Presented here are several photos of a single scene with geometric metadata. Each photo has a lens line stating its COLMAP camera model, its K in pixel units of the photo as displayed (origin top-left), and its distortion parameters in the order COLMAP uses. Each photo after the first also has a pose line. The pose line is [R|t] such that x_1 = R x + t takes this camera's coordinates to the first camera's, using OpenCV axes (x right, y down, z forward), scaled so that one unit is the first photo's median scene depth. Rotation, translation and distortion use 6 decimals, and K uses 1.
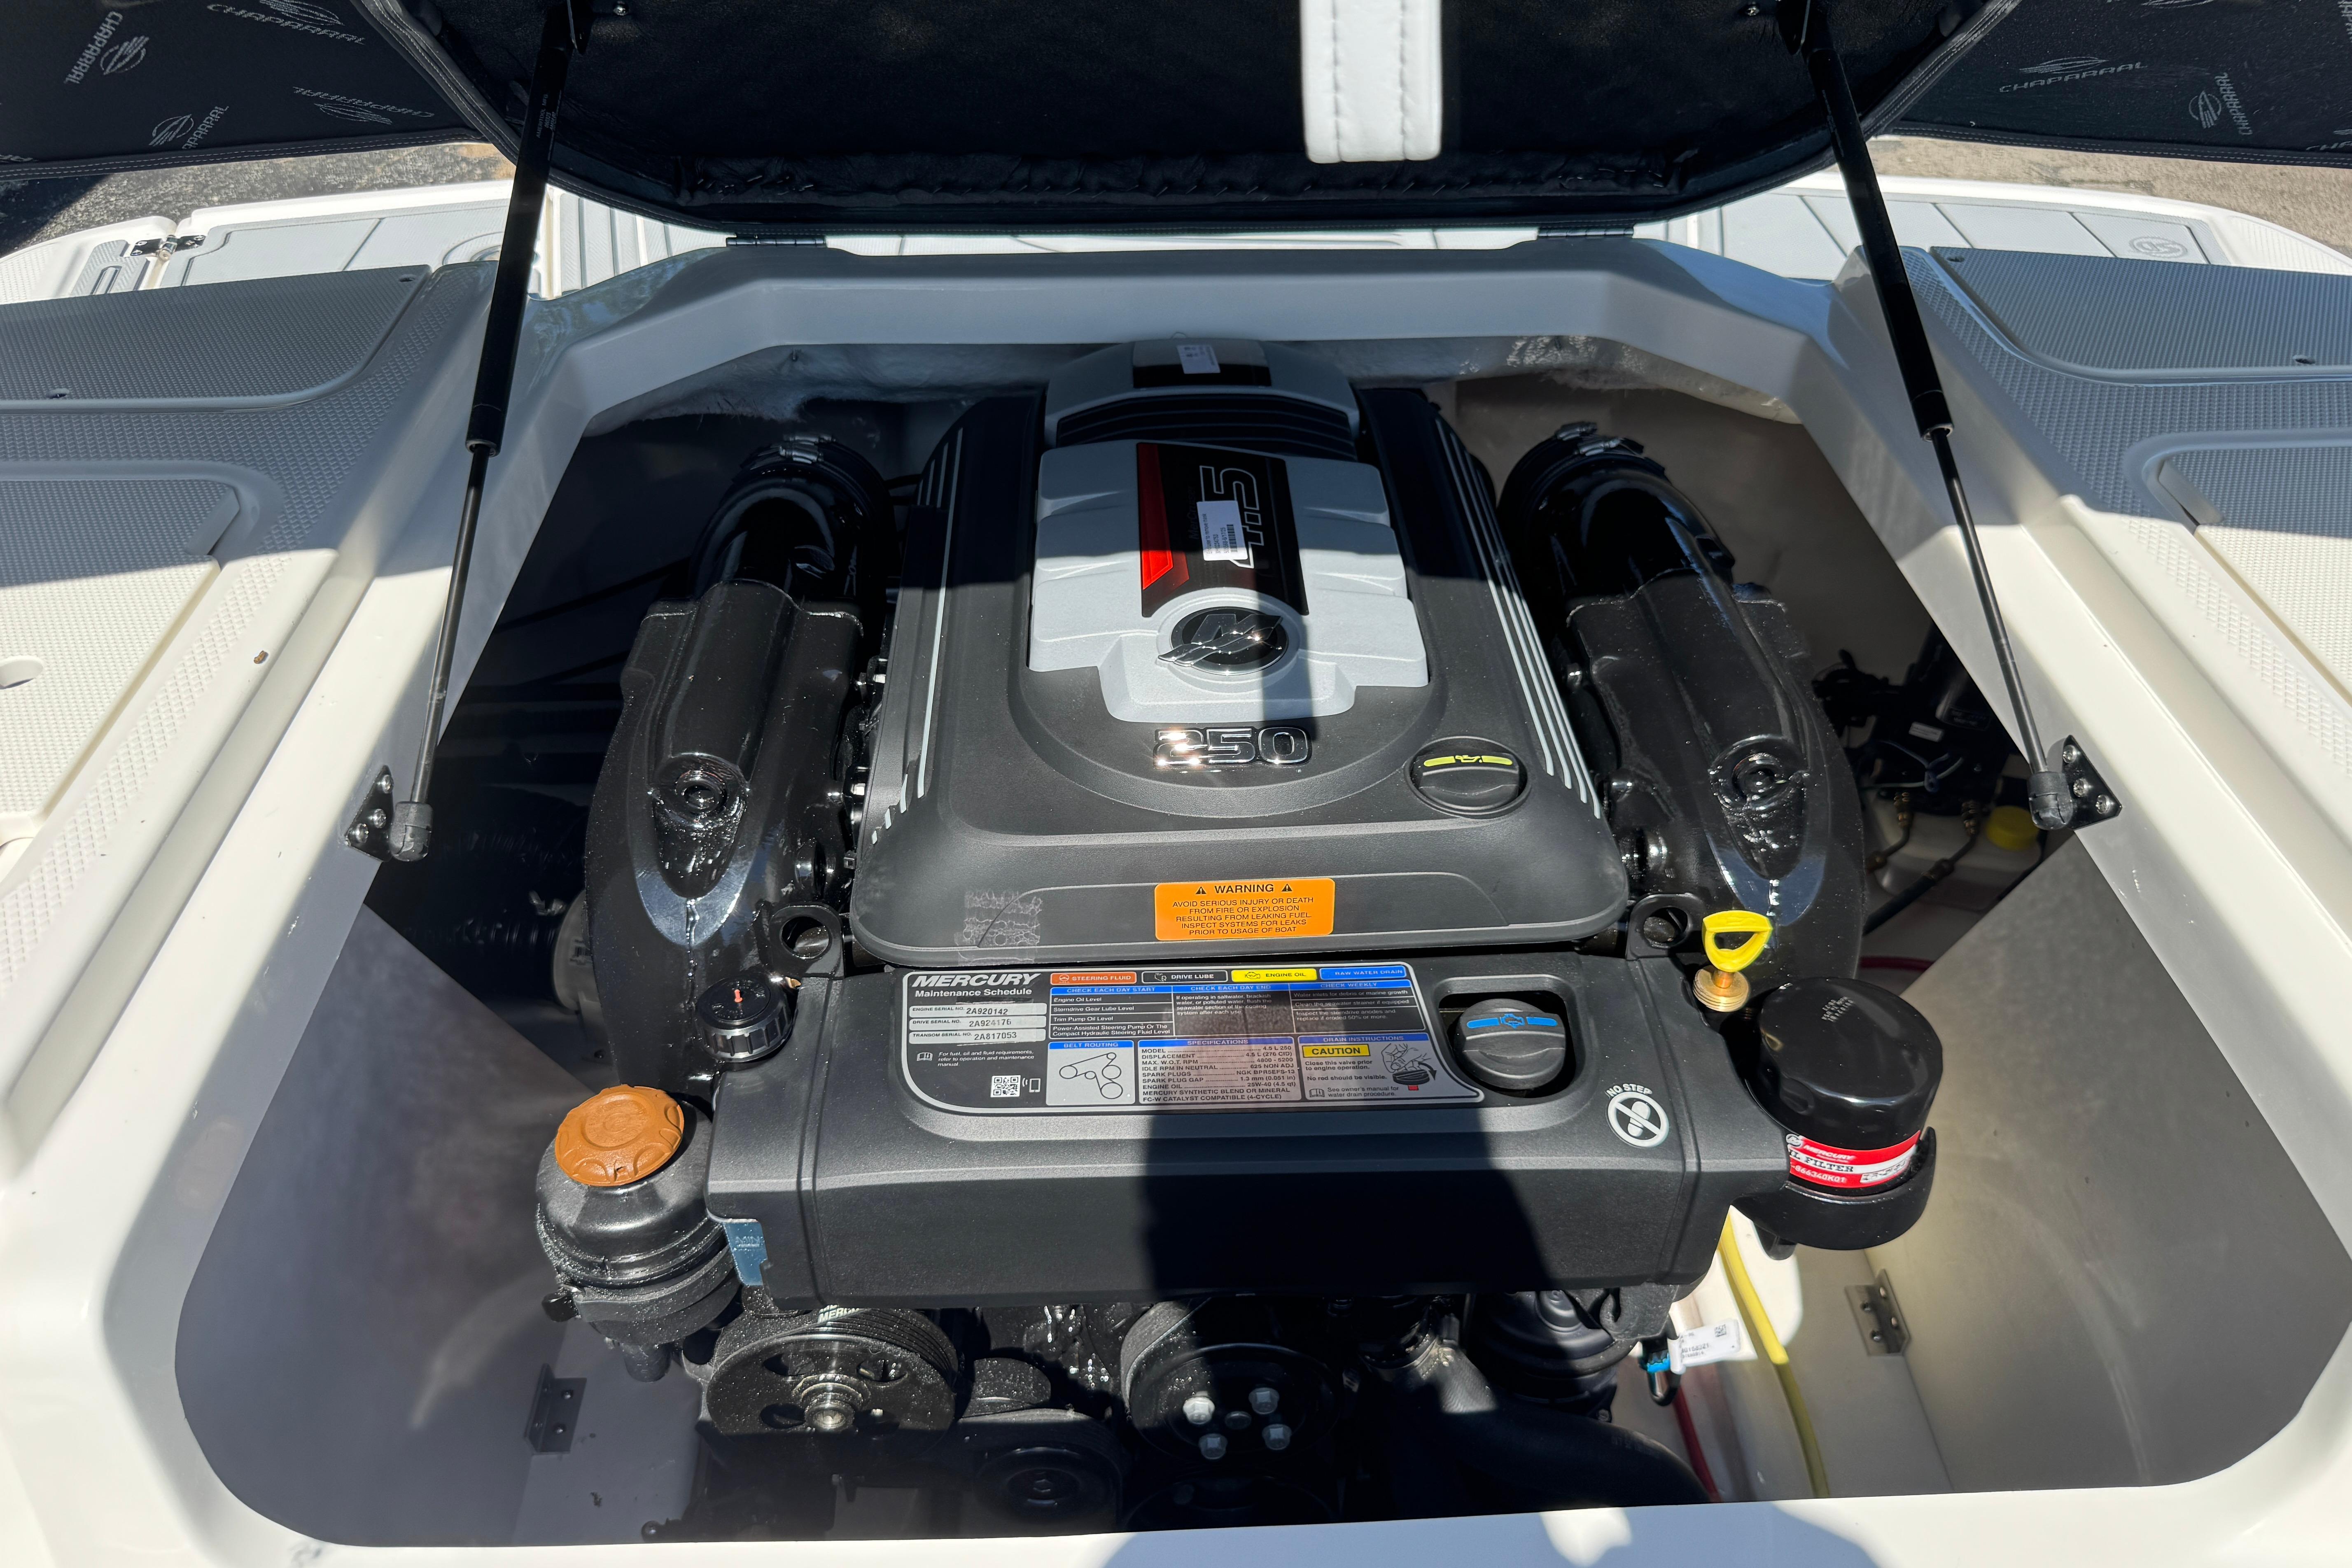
lens RADIAL K [[1648.8, 0, 1181.2], [0, 1648.8, 797.8], [0, 0, 1]] dist [0.041879, -0.040626]
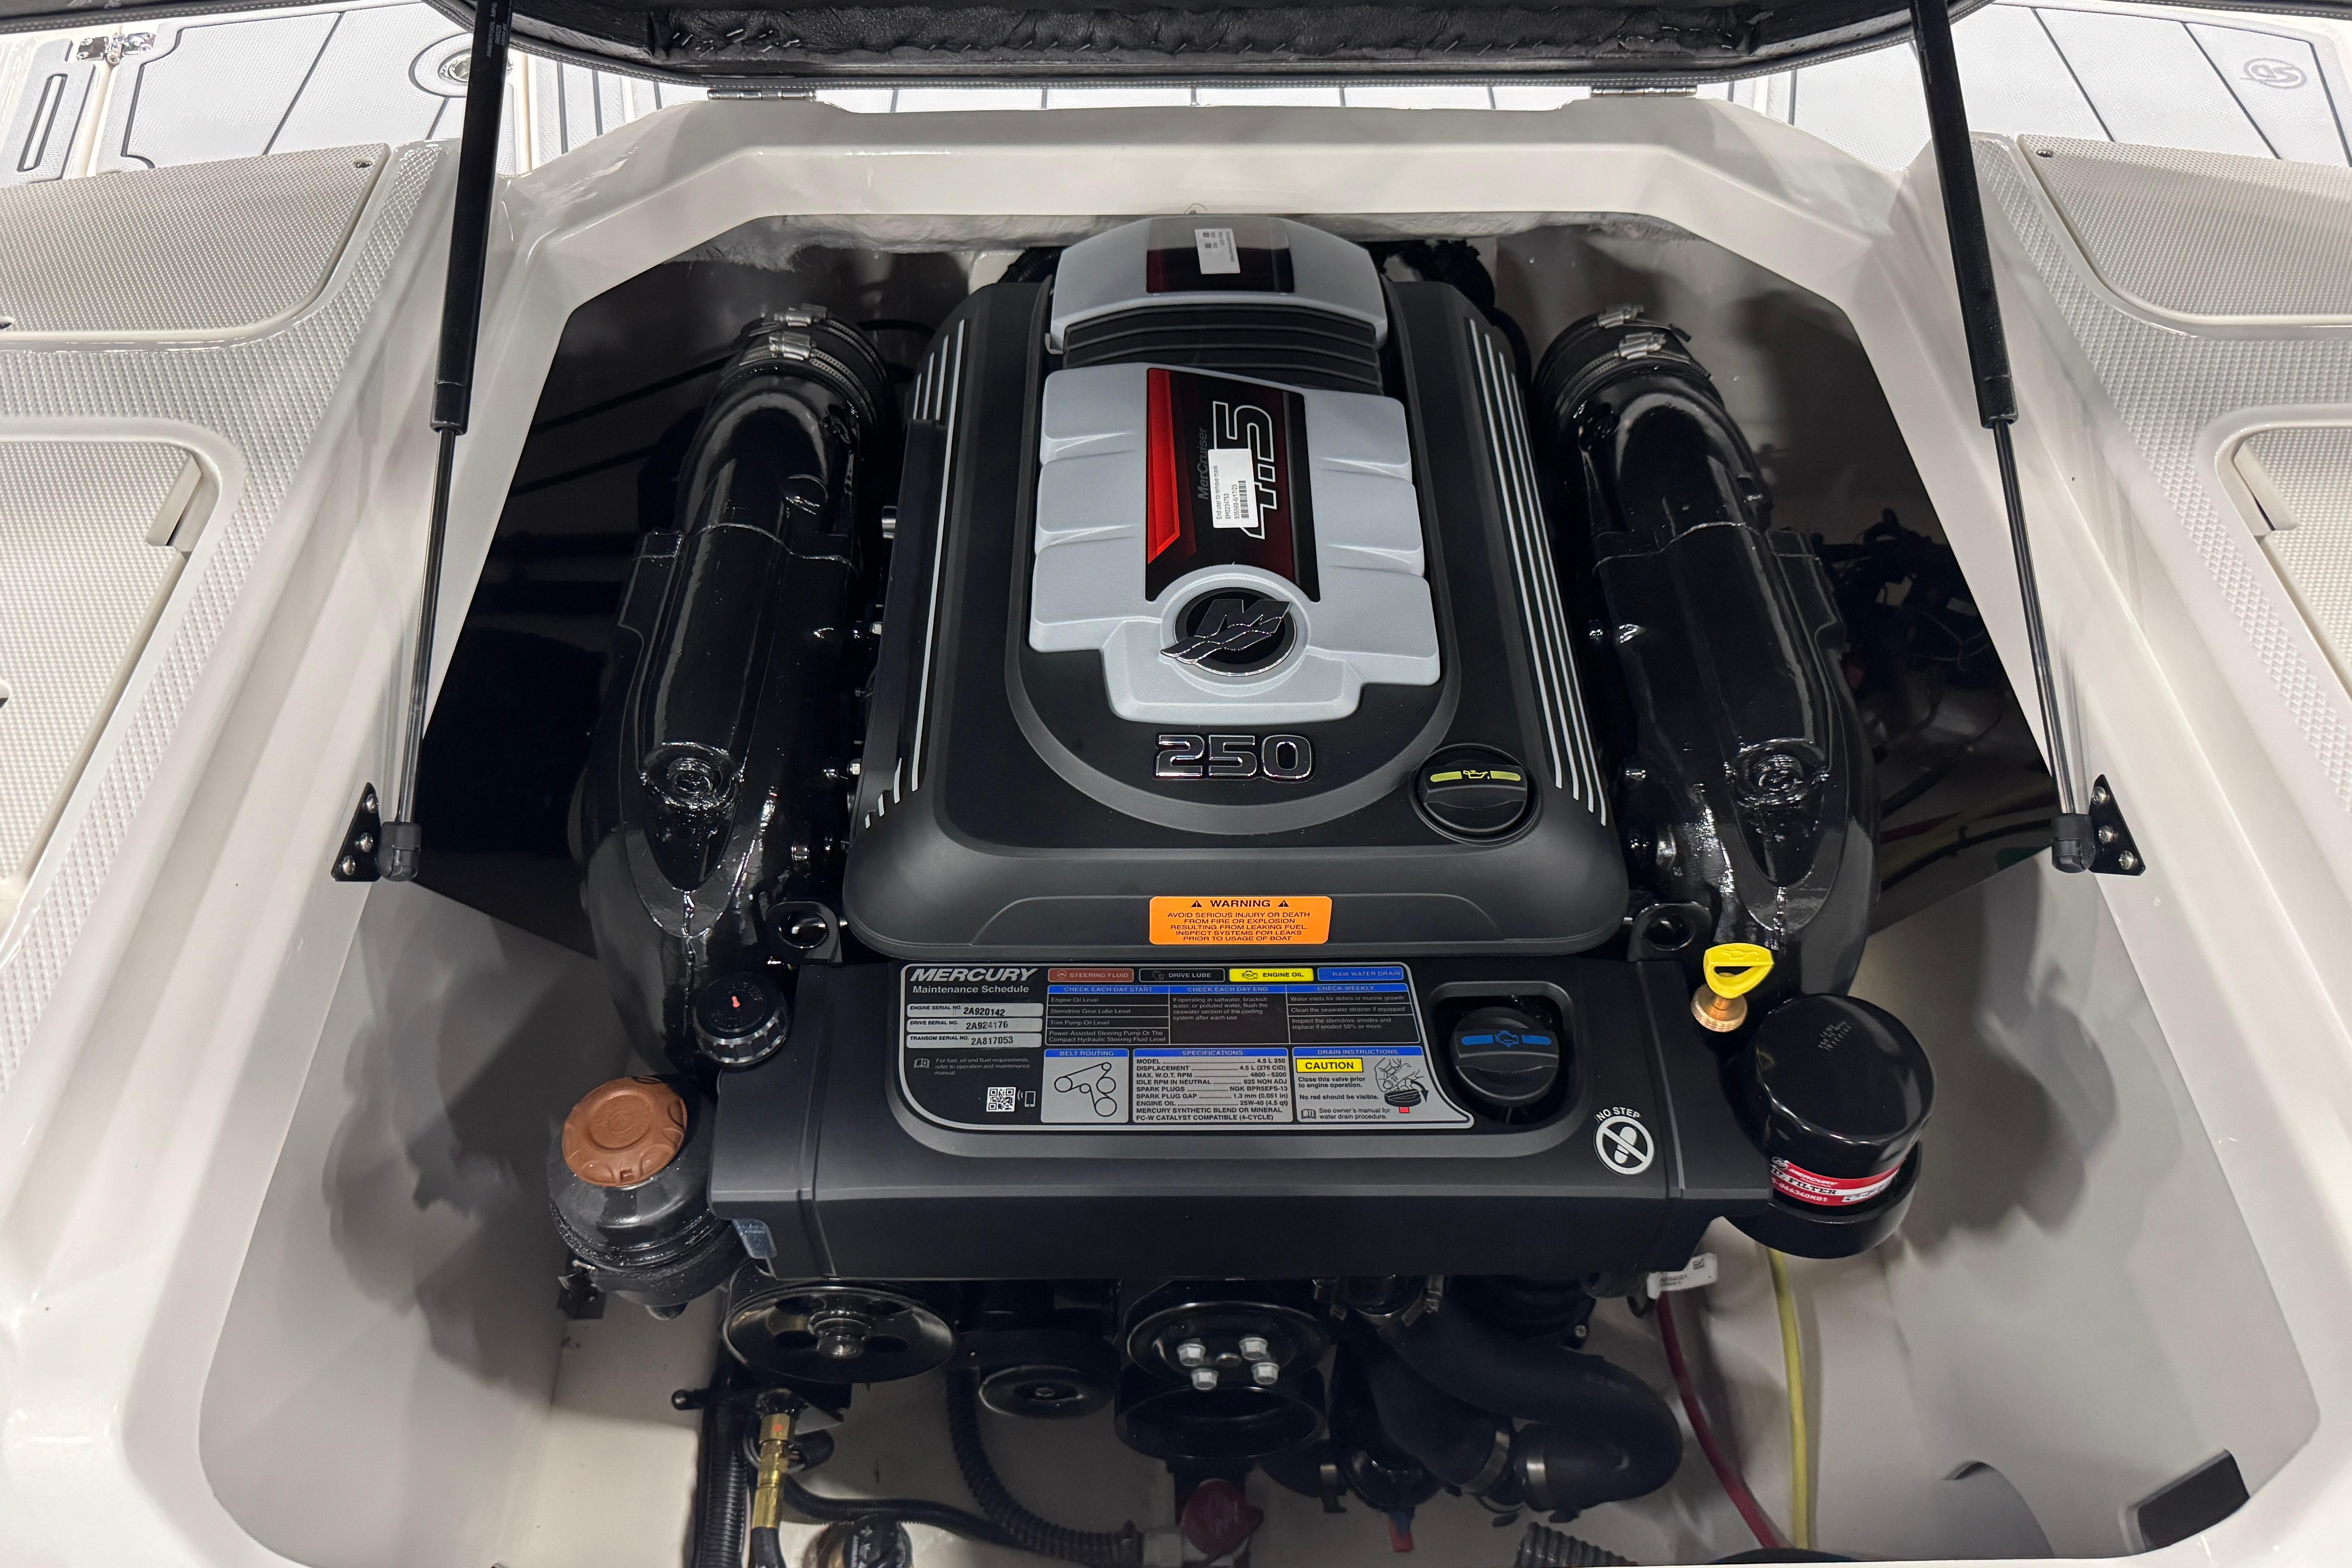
lens RADIAL K [[1648.8, 0, 1181.2], [0, 1648.8, 797.8], [0, 0, 1]] dist [0.041879, -0.040626]
pose [[0.999721, 0.018639, -0.014525, 0.014470], [-0.015657, 0.982868, 0.183642, -0.182647], [0.017699, -0.183363, 0.982886, 0.036899]]
